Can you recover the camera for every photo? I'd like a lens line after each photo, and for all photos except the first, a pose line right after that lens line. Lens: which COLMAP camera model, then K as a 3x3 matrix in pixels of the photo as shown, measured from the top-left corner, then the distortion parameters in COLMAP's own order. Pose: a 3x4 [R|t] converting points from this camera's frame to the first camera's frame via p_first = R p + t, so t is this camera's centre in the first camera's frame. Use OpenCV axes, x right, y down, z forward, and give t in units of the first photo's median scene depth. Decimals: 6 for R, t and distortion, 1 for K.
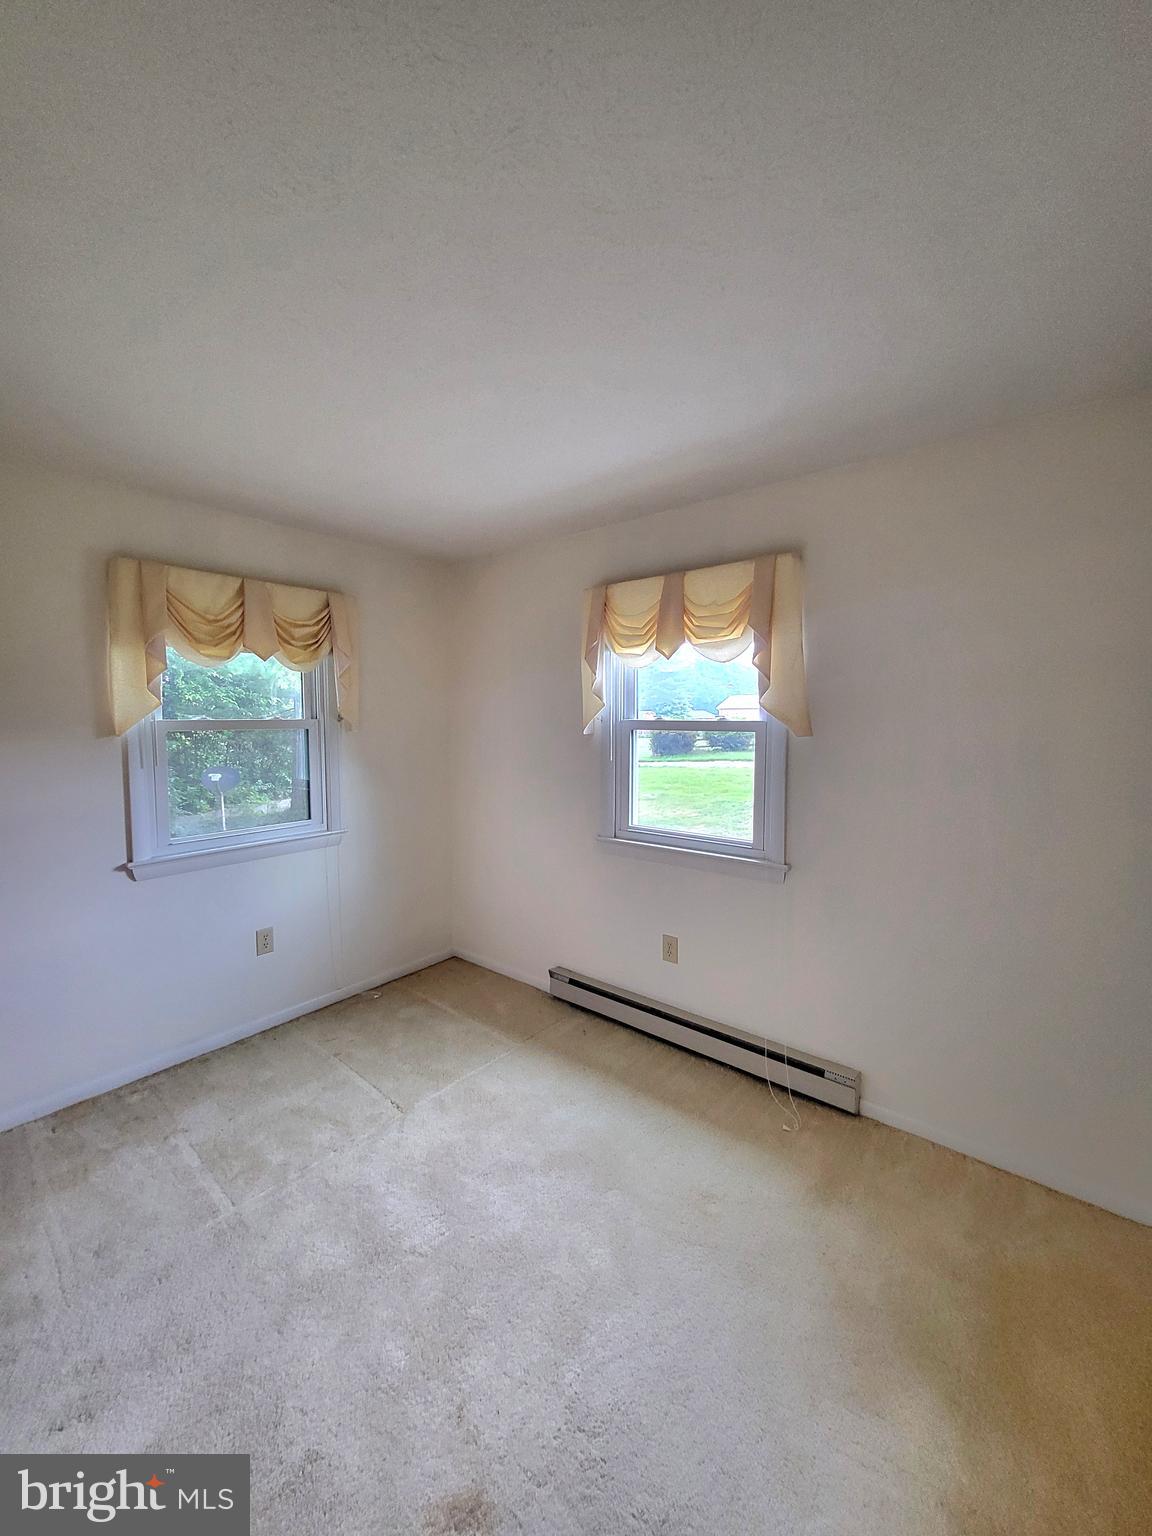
lens RADIAL K [[606.9, 0, 569.3], [0, 606.9, 774.4], [0, 0, 1]] dist [0.001681, -0.000463]
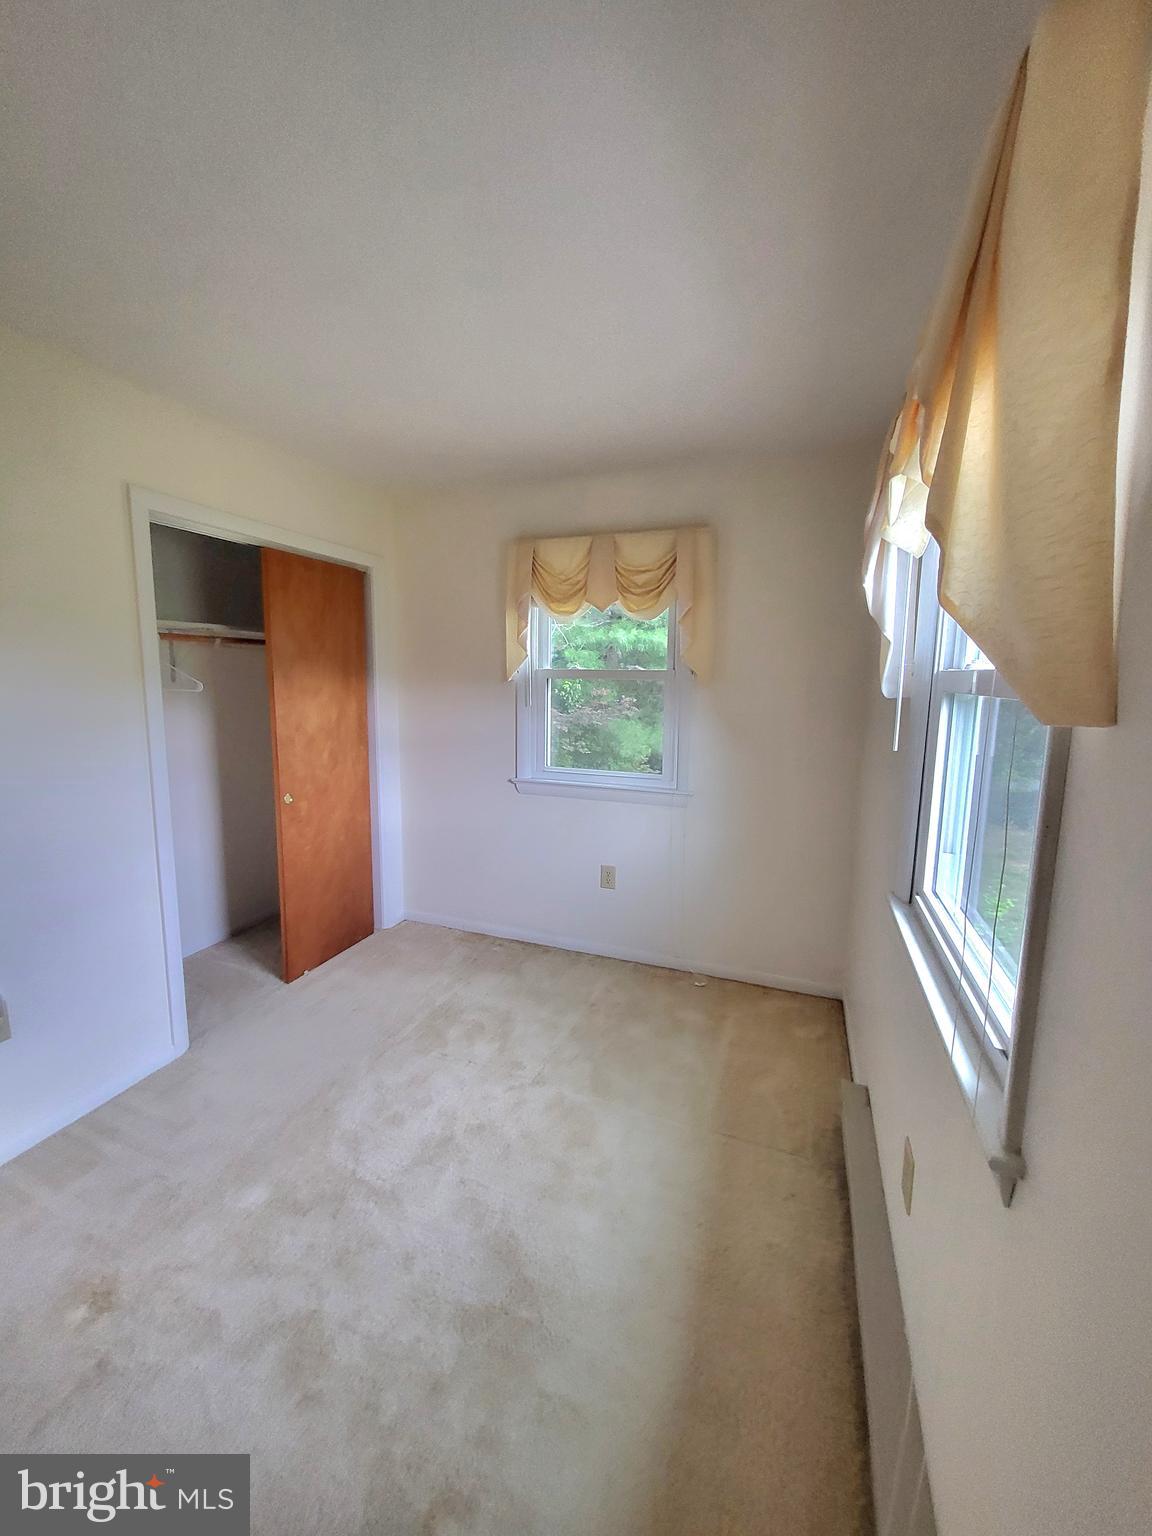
lens RADIAL K [[606.9, 0, 571.4], [0, 606.9, 764.5], [0, 0, 1]] dist [0.001681, -0.000463]
pose [[0.326175, 0.156634, -0.932242, 0.497537], [-0.103417, 0.986170, 0.129511, -0.060895], [0.939636, 0.054166, 0.337863, 0.623904]]
